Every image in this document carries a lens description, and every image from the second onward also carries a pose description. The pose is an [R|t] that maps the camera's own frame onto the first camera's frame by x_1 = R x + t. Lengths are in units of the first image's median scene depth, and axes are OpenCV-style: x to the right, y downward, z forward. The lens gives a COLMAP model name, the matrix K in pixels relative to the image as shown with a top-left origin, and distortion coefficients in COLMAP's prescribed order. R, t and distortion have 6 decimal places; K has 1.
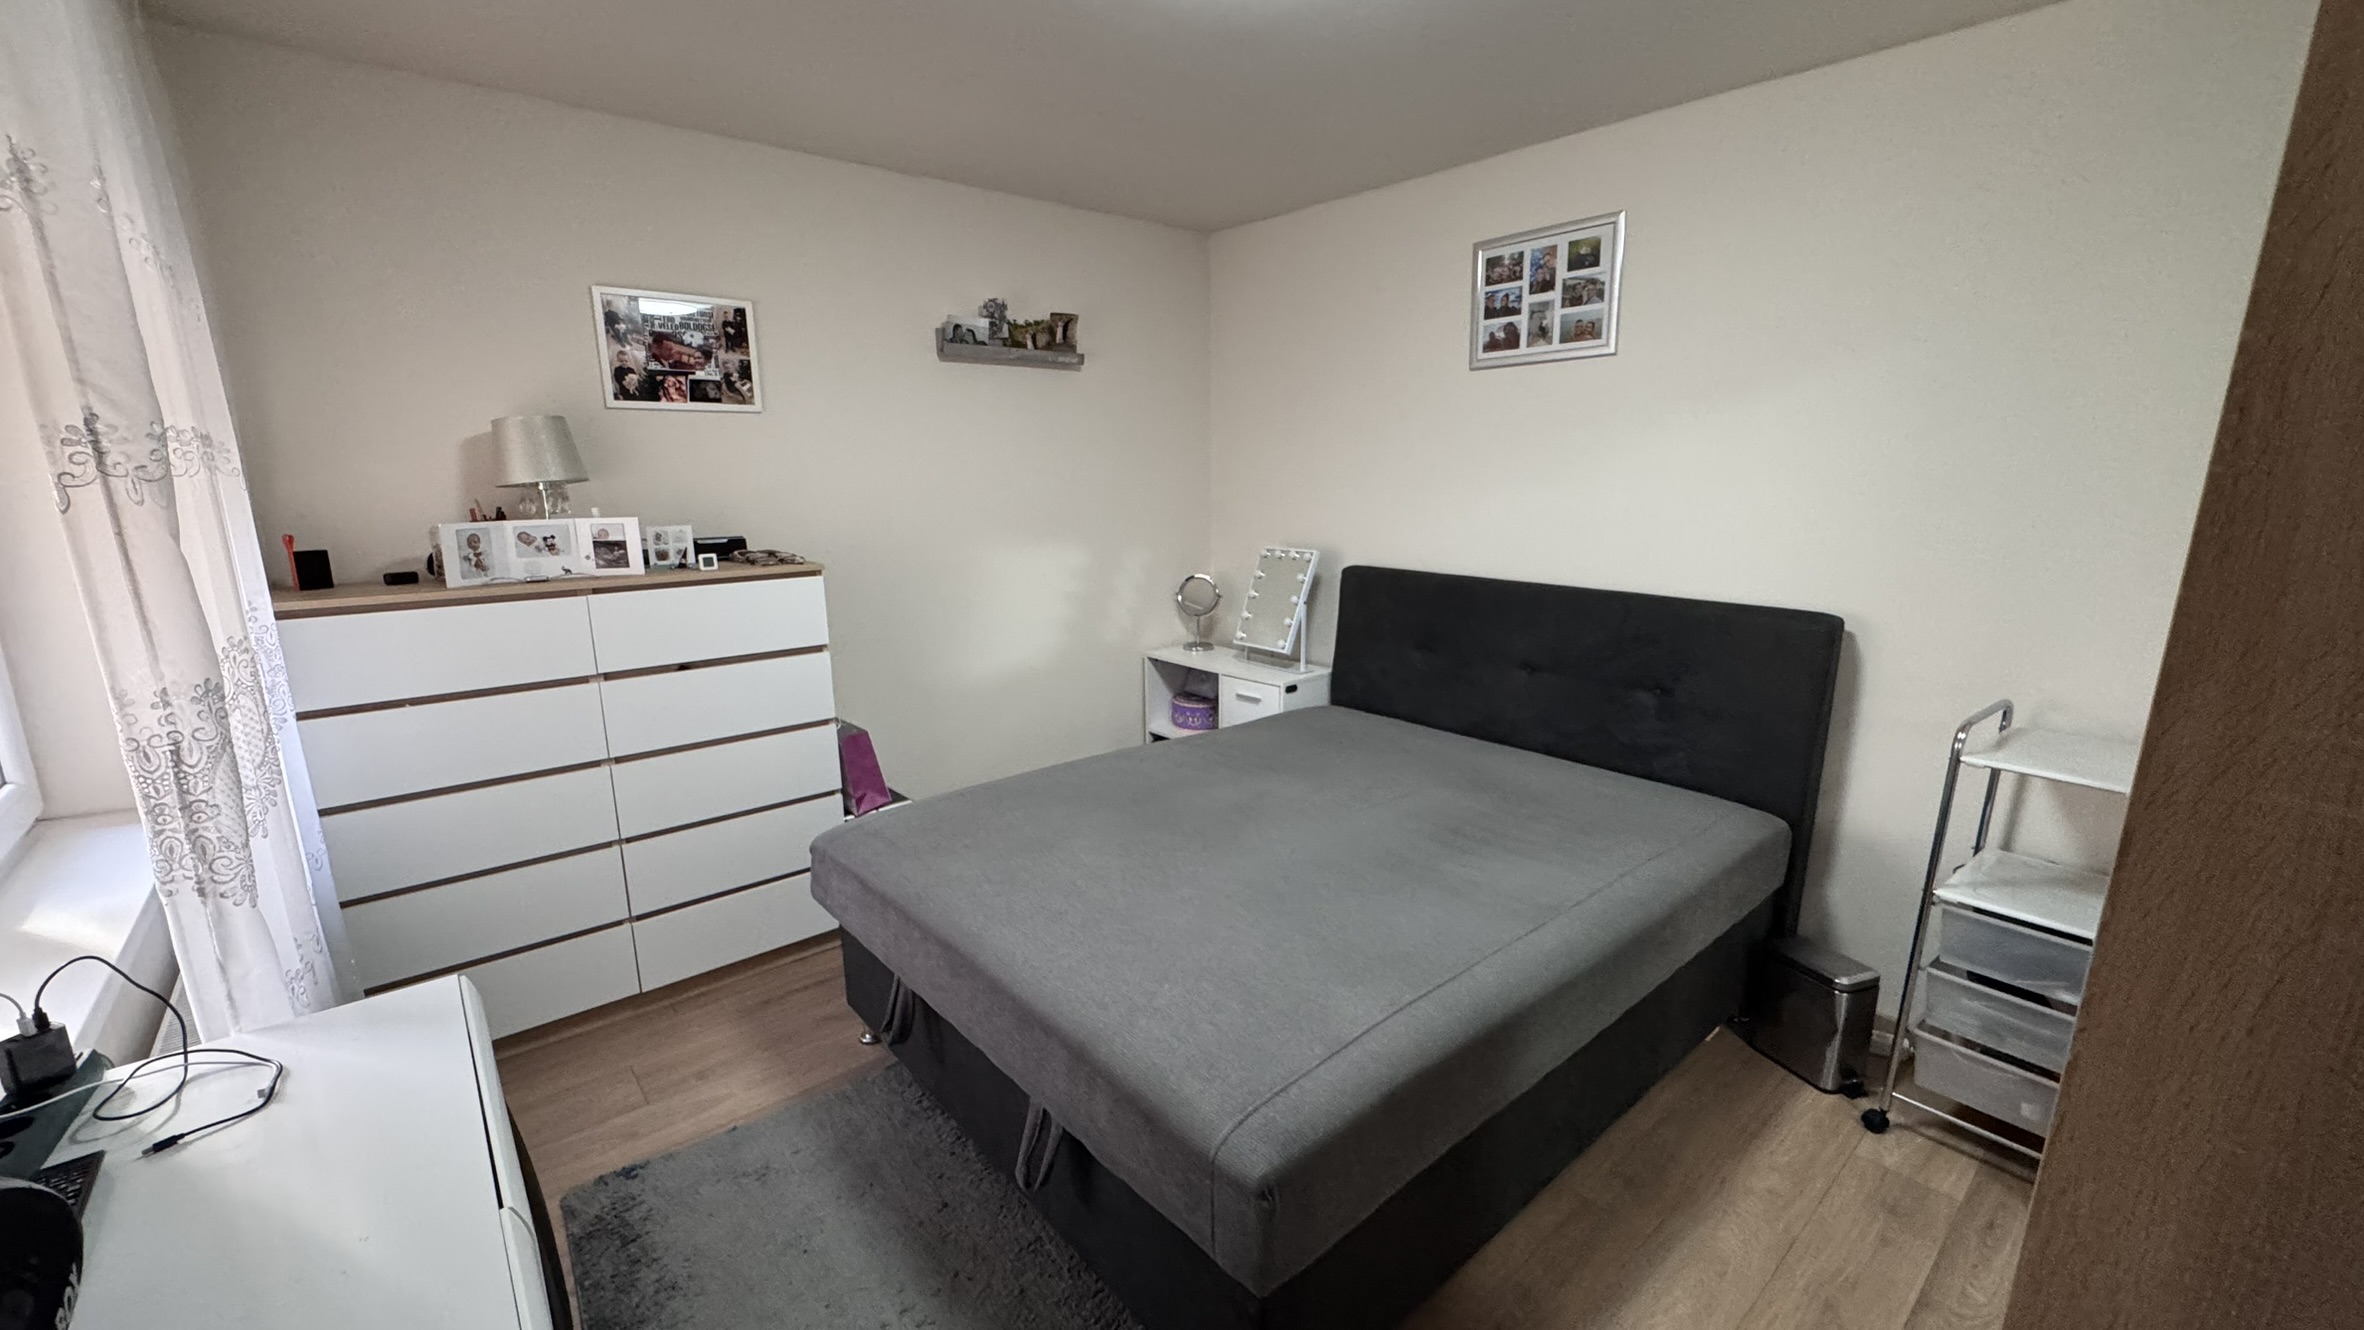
lens RADIAL K [[938.9, 0, 1180.8], [0, 938.9, 671.5], [0, 0, 1]] dist [0.000078, 0.000098]
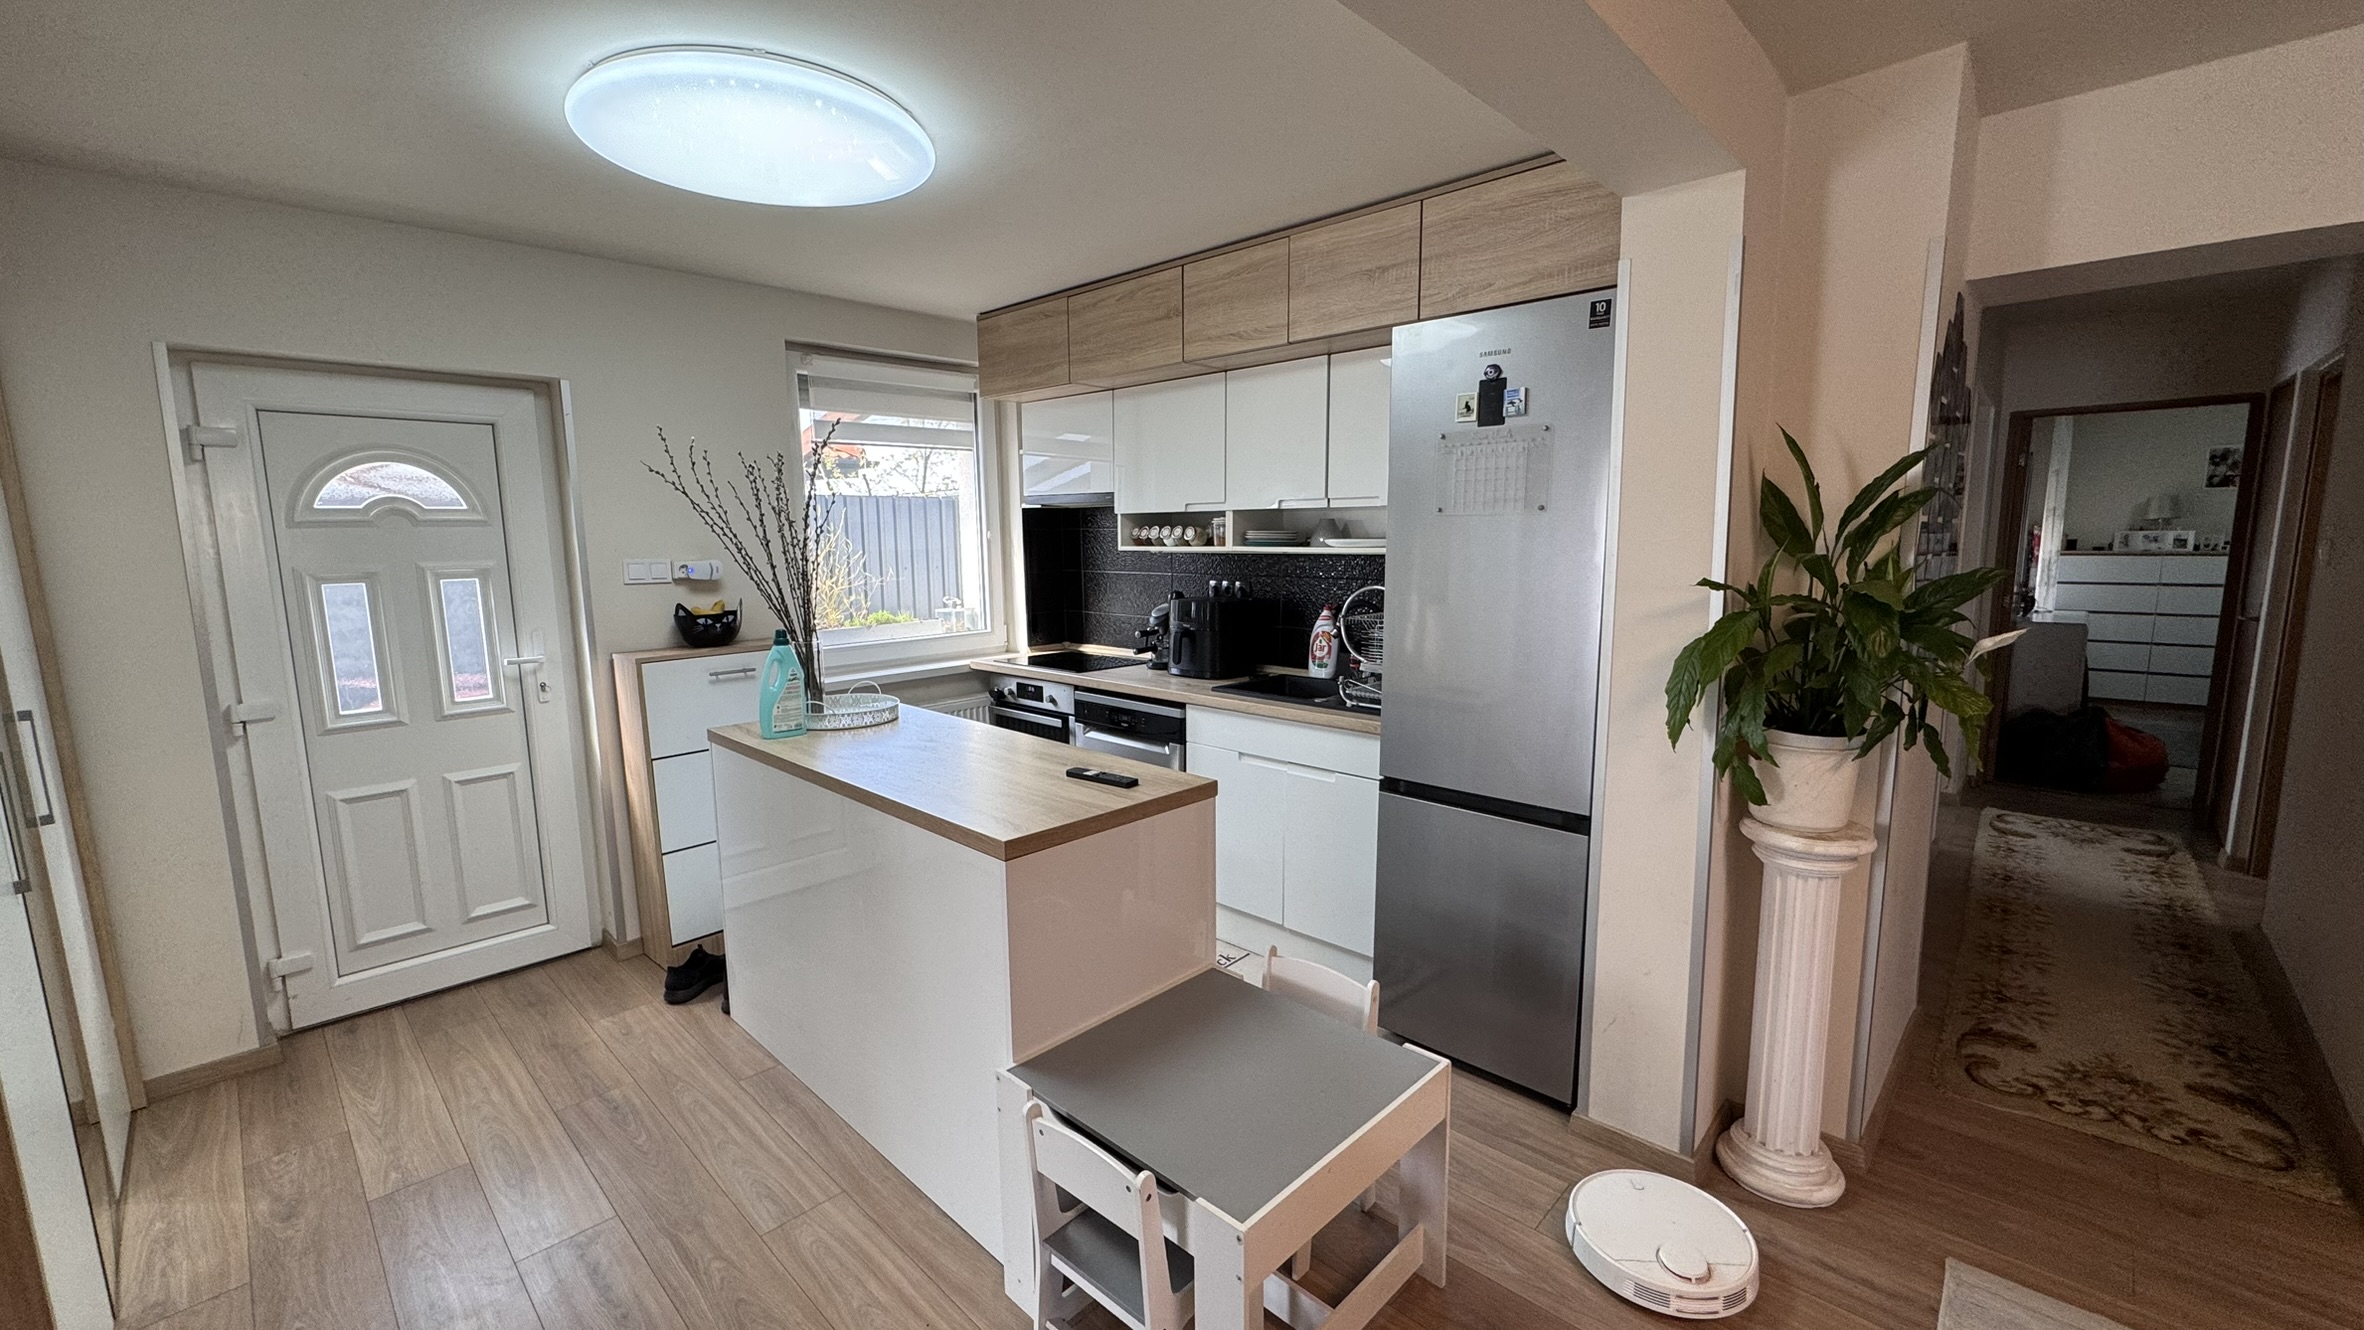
lens RADIAL K [[938.9, 0, 1185.5], [0, 938.9, 665.3], [0, 0, 1]] dist [0.000078, 0.000098]
pose [[0.107756, 0.143446, -0.983774, 1.706398], [-0.202328, 0.971991, 0.119567, 0.447799], [0.973371, 0.186161, 0.133761, -1.992345]]
